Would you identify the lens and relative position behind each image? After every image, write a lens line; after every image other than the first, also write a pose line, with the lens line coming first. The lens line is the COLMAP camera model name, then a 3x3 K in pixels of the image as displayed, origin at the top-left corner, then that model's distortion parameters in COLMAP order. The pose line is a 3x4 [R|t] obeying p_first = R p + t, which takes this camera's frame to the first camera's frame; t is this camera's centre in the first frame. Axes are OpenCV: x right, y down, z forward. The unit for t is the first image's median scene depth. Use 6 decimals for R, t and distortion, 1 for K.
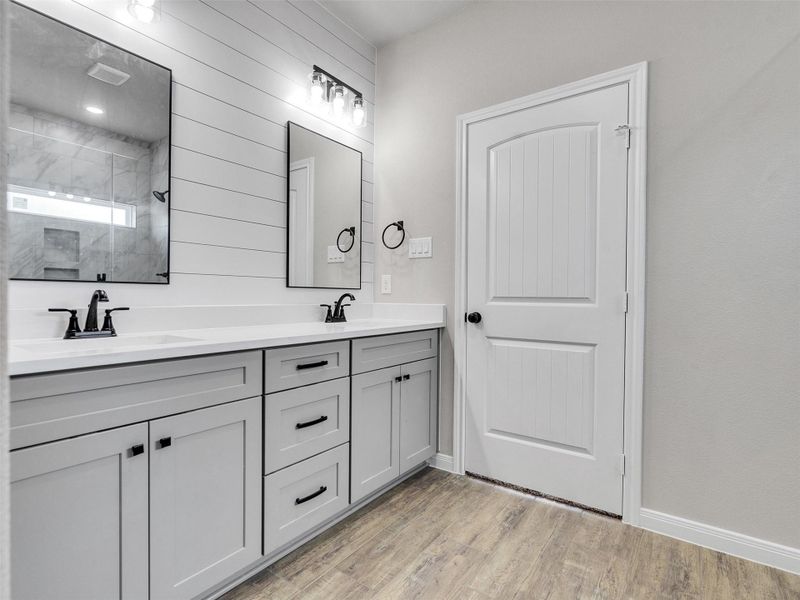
lens RADIAL K [[409.8, 0, 392.9], [0, 409.8, 300.0], [0, 0, 1]] dist [-0.000812, 0.000848]
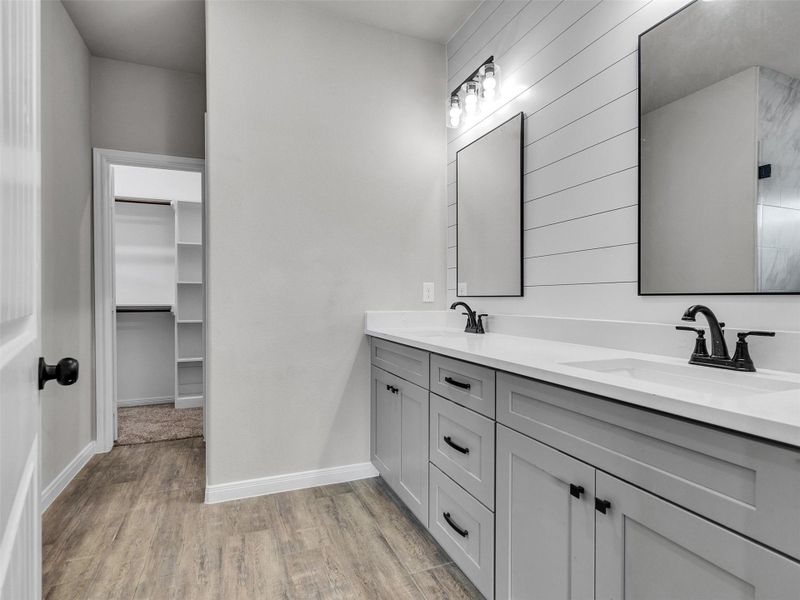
lens RADIAL K [[409.8, 0, 392.9], [0, 409.8, 300.0], [0, 0, 1]] dist [-0.000812, 0.000848]
pose [[-0.533843, -0.013623, -0.845474, 0.633839], [-0.022047, 0.999755, -0.002188, -0.018892], [0.845296, 0.017472, -0.534012, 1.320423]]
